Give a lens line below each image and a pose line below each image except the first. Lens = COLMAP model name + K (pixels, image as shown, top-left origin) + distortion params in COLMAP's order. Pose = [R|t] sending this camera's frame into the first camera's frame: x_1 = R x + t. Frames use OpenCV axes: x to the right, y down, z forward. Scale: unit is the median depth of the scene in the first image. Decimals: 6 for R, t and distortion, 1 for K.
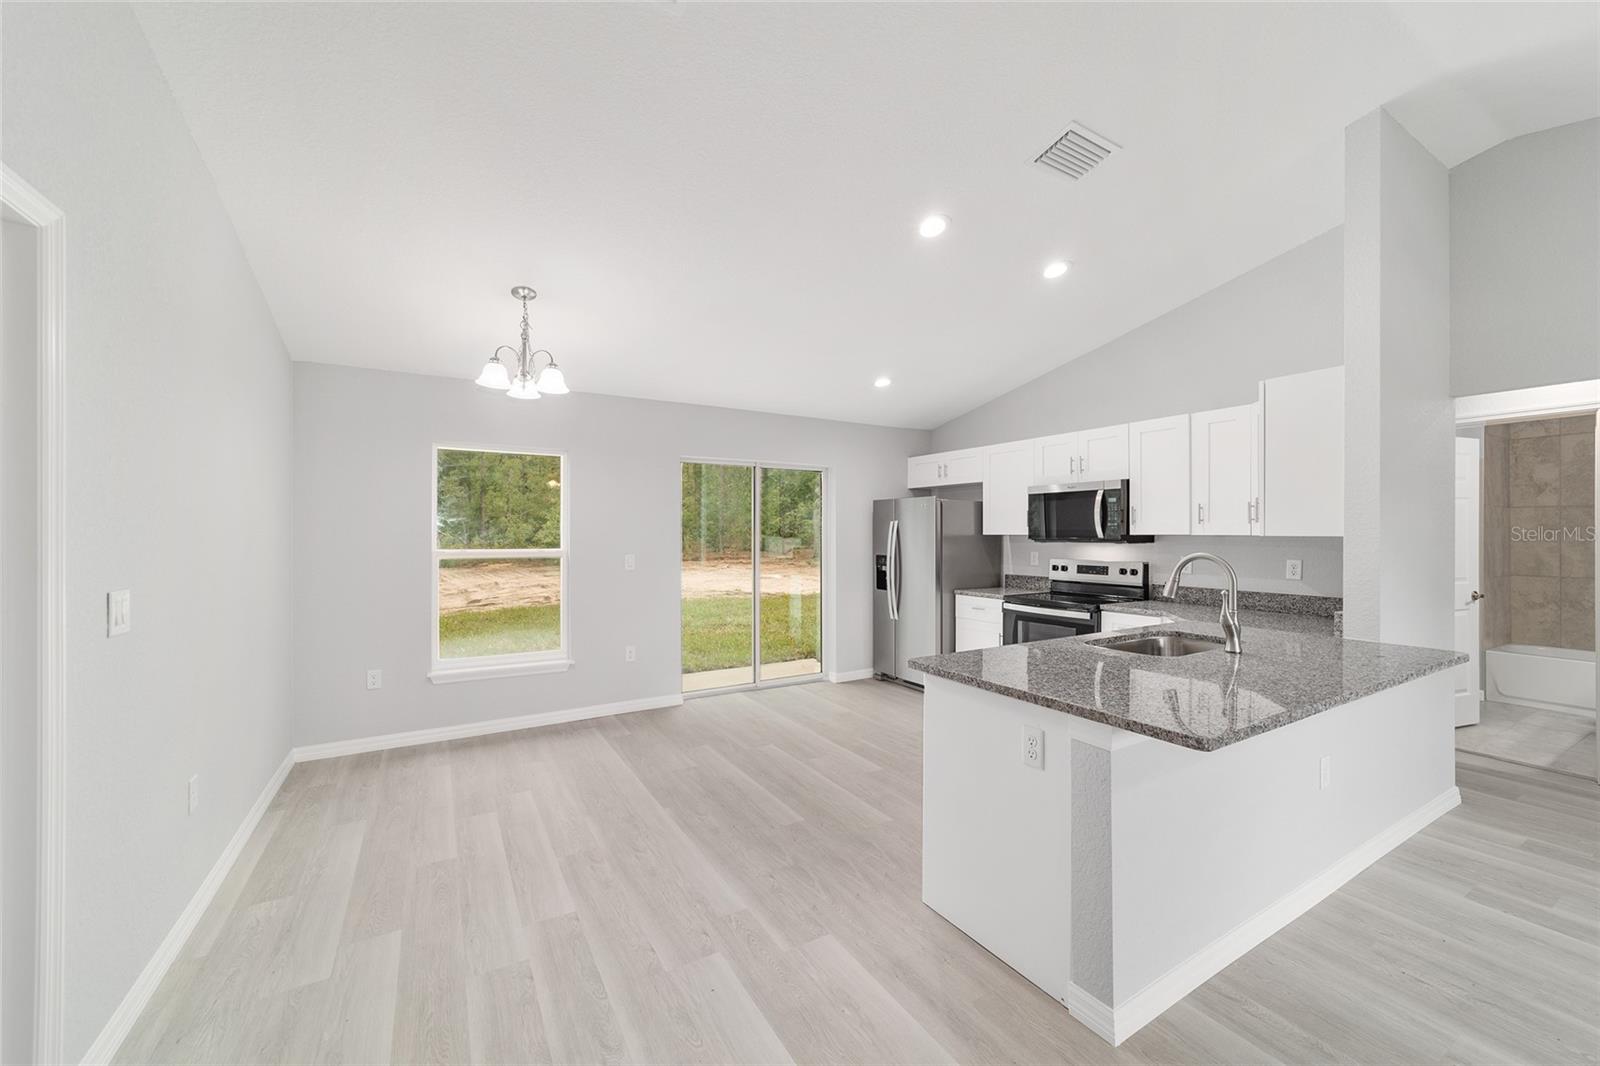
lens RADIAL K [[615.4, 0, 791.0], [0, 615.4, 534.0], [0, 0, 1]] dist [-0.008242, 0.000309]
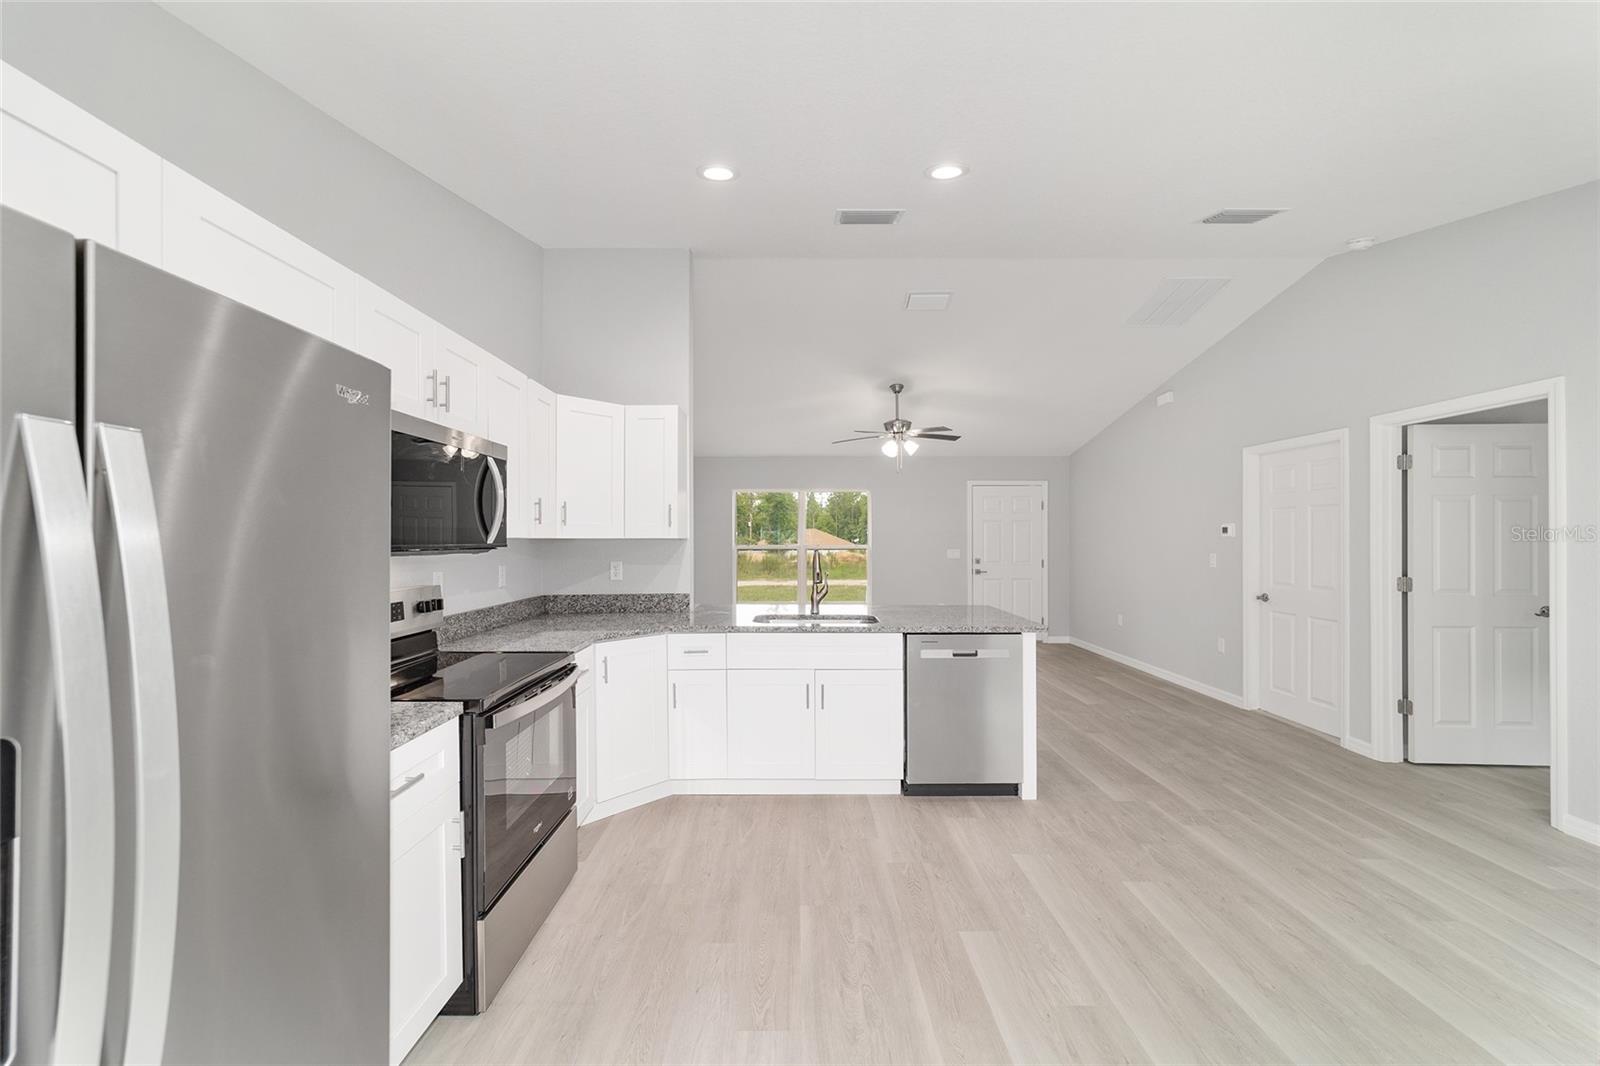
lens RADIAL K [[619.2, 0, 792.4], [0, 619.2, 533.9], [0, 0, 1]] dist [-0.018769, 0.008886]
pose [[-0.860903, 0.004104, 0.508752, -0.012004], [0.002021, 0.999987, -0.004647, 0.000527], [-0.508765, -0.002972, -0.860901, 1.346782]]
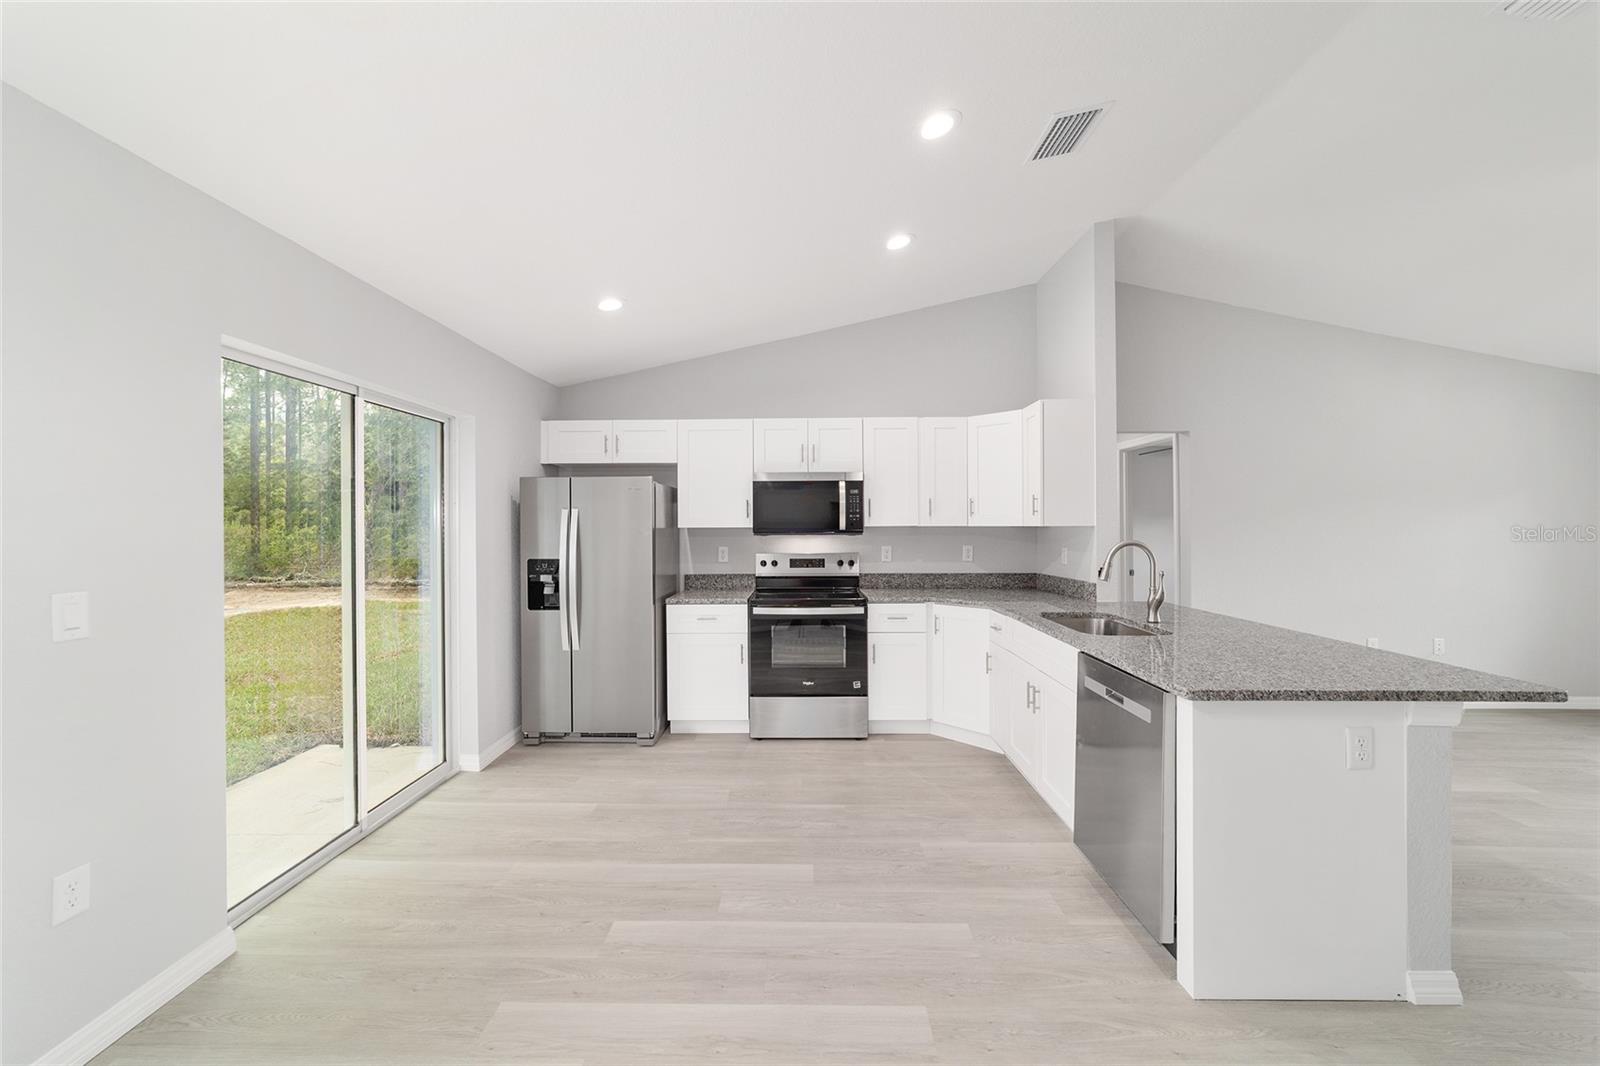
lens RADIAL K [[615.5, 0, 795.4], [0, 615.5, 524.2], [0, 0, 1]] dist [-0.018134, 0.008587]
pose [[0.519751, -0.000350, 0.854318, -0.379522], [0.006666, 0.999971, -0.003646, 0.000392], [-0.854292, 0.007590, 0.519738, 0.553956]]
